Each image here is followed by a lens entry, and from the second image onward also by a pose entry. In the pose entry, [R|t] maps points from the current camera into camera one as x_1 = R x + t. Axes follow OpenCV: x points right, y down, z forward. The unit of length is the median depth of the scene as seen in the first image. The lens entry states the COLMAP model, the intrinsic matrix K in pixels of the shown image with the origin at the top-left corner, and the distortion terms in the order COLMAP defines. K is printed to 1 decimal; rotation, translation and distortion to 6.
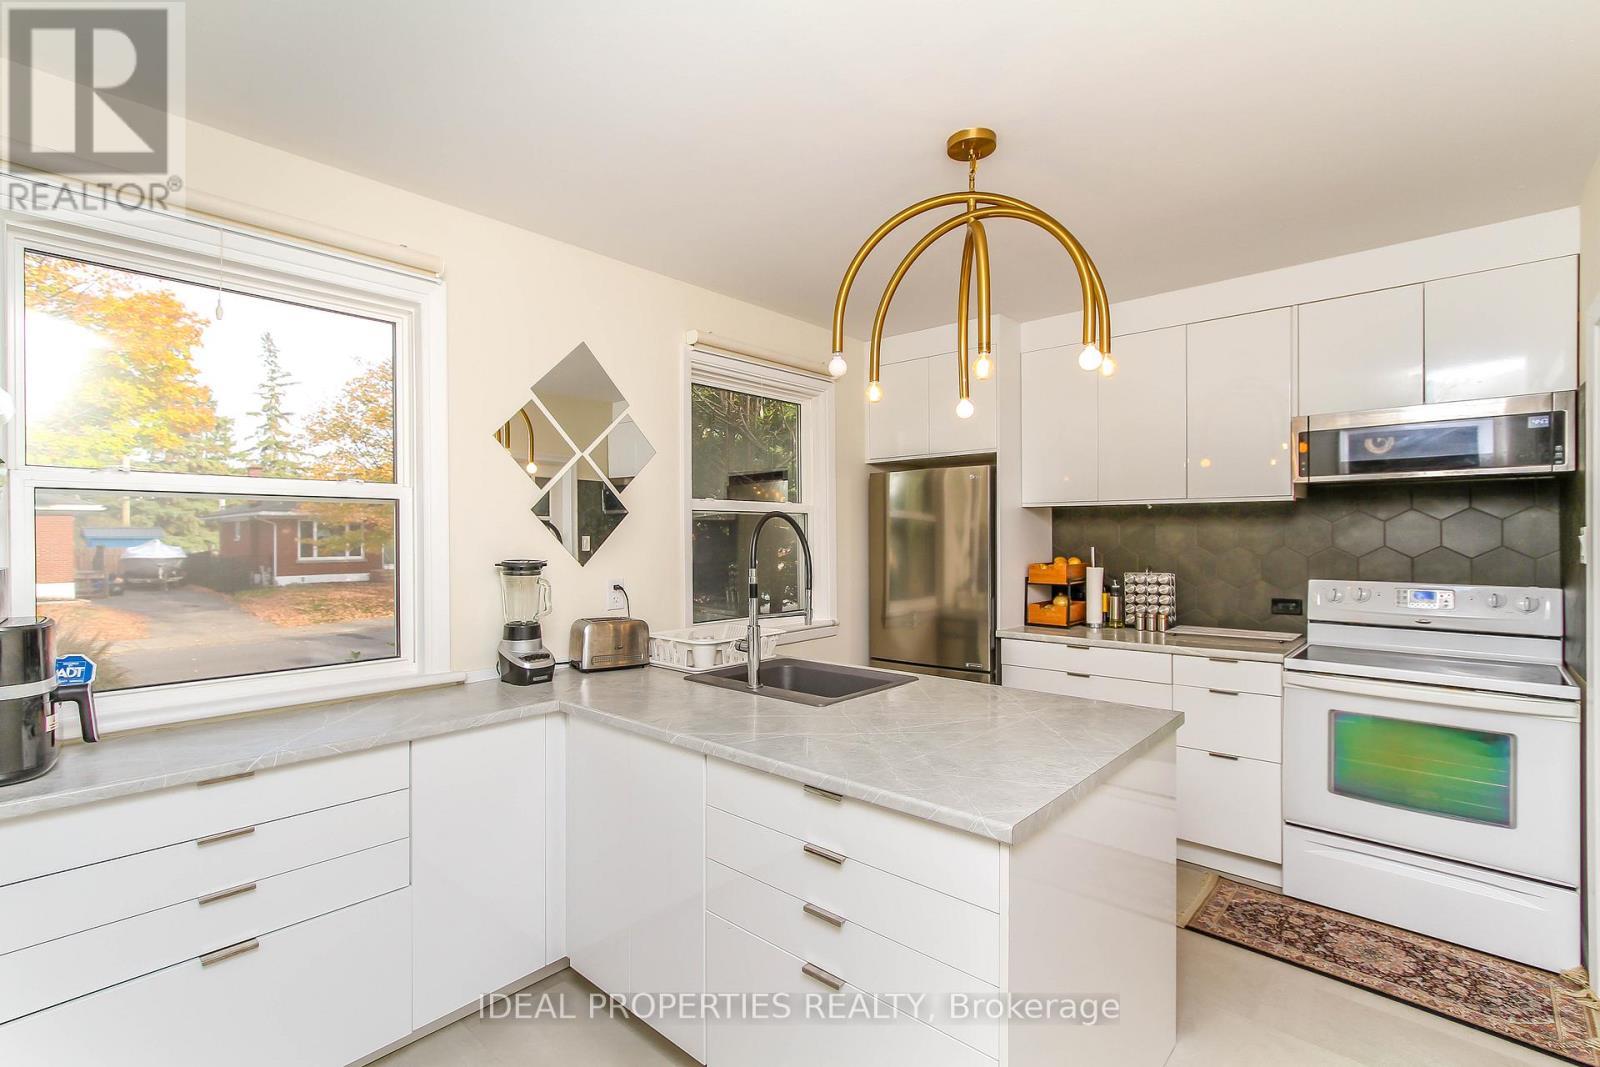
lens RADIAL K [[731.5, 0, 786.2], [0, 731.5, 532.1], [0, 0, 1]] dist [-0.001180, 0.000975]
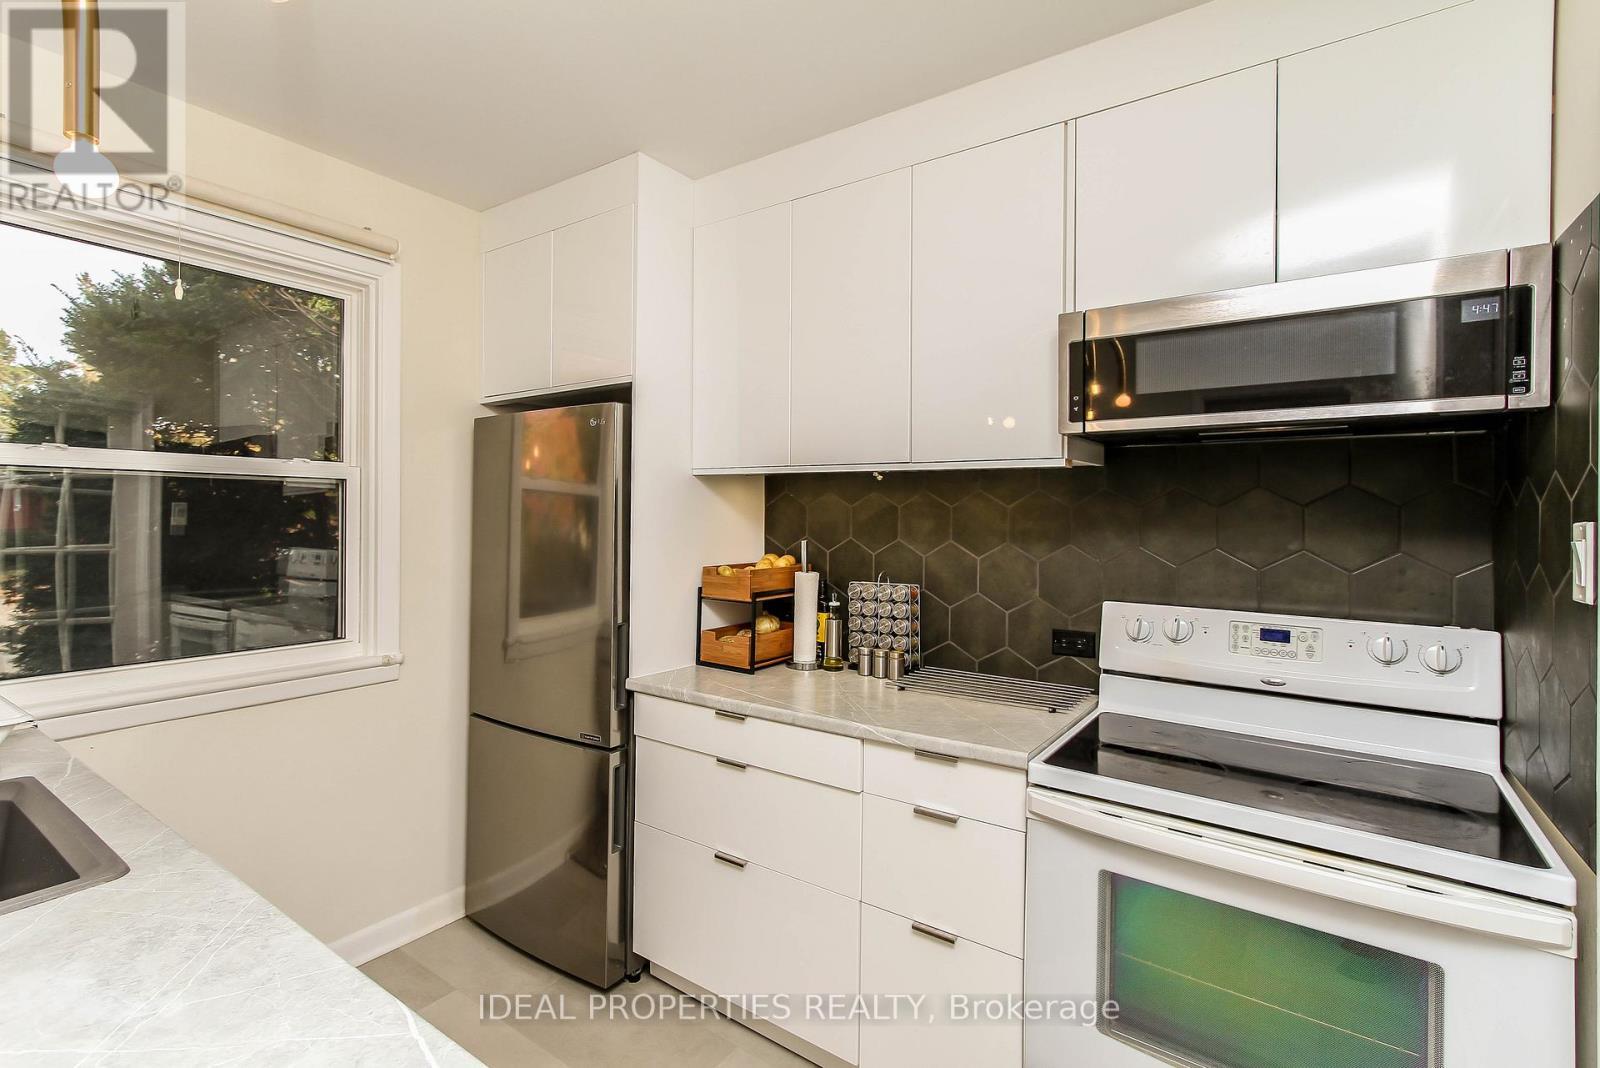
lens RADIAL K [[731.5, 0, 796.0], [0, 731.5, 508.5], [0, 0, 1]] dist [-0.001180, 0.000975]
pose [[0.992813, 0.015297, 0.118692, 0.375897], [-0.014785, 0.999877, -0.005198, -0.004231], [-0.118757, 0.003406, 0.992917, 0.415311]]
